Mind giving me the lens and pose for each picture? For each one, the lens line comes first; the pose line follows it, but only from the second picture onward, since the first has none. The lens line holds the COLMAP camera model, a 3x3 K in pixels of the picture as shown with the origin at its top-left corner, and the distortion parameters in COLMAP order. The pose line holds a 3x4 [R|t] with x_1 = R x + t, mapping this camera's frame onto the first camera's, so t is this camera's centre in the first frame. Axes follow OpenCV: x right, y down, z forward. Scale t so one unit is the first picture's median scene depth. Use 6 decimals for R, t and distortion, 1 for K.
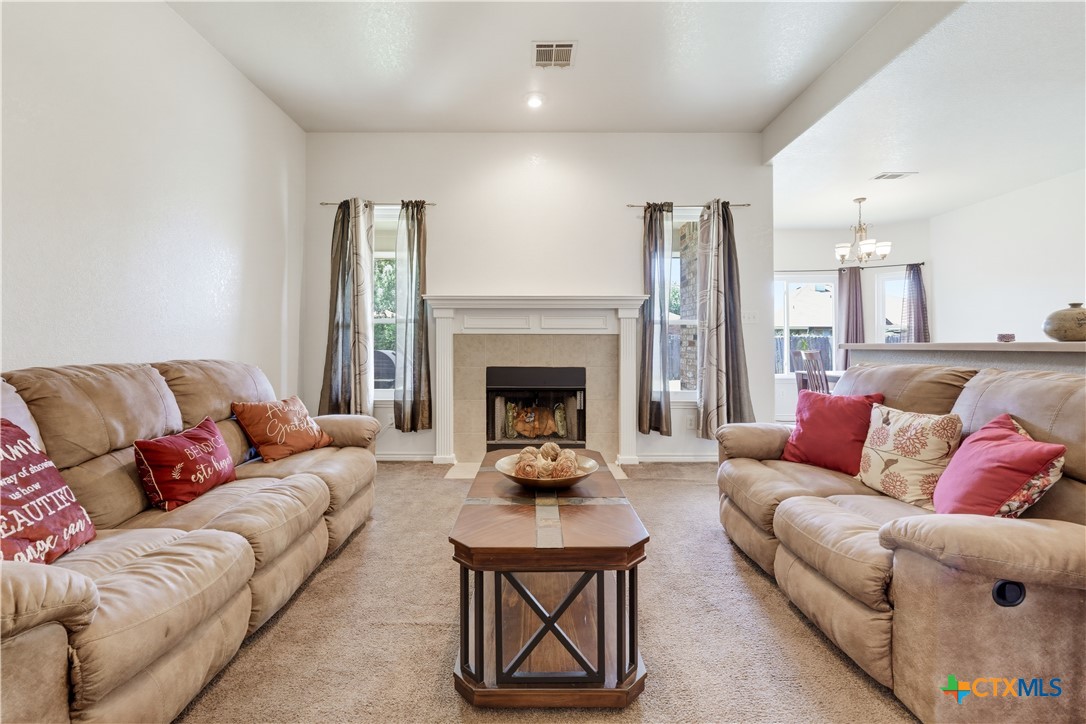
lens RADIAL K [[457.7, 0, 527.5], [0, 457.7, 344.7], [0, 0, 1]] dist [-0.011108, 0.001182]
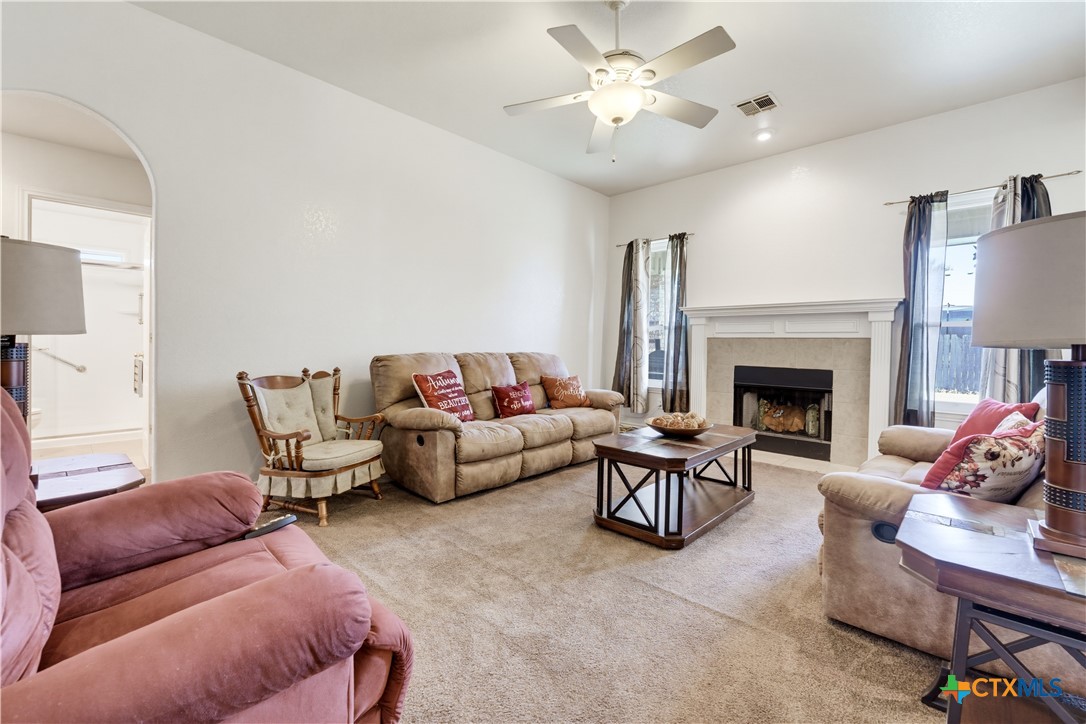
lens RADIAL K [[457.7, 0, 535.6], [0, 457.7, 360.8], [0, 0, 1]] dist [-0.011108, 0.001182]
pose [[0.719519, 0.033669, -0.693656, 0.370085], [-0.012998, 0.999302, 0.035021, 0.001126], [0.694351, -0.016182, 0.719454, -0.207545]]
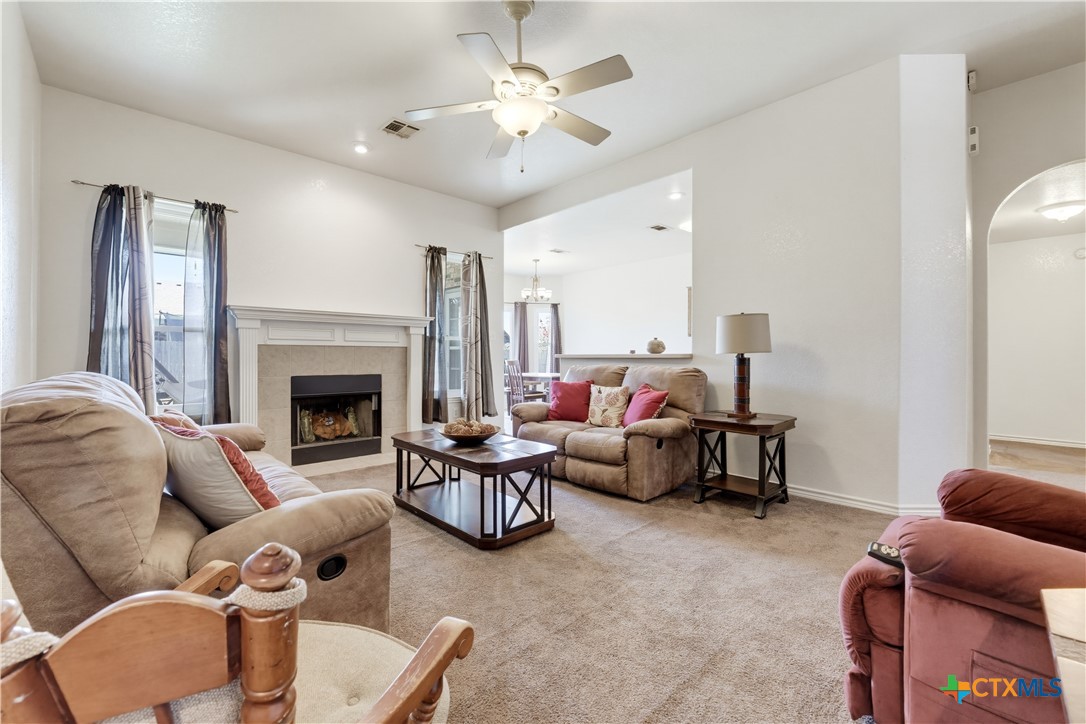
lens RADIAL K [[457.7, 0, 538.7], [0, 457.7, 361.2], [0, 0, 1]] dist [-0.011108, 0.001182]
pose [[0.723463, -0.009301, 0.690300, -0.416269], [0.000830, 0.999920, 0.012604, 0.000815], [-0.690362, -0.008545, 0.723413, -0.153171]]
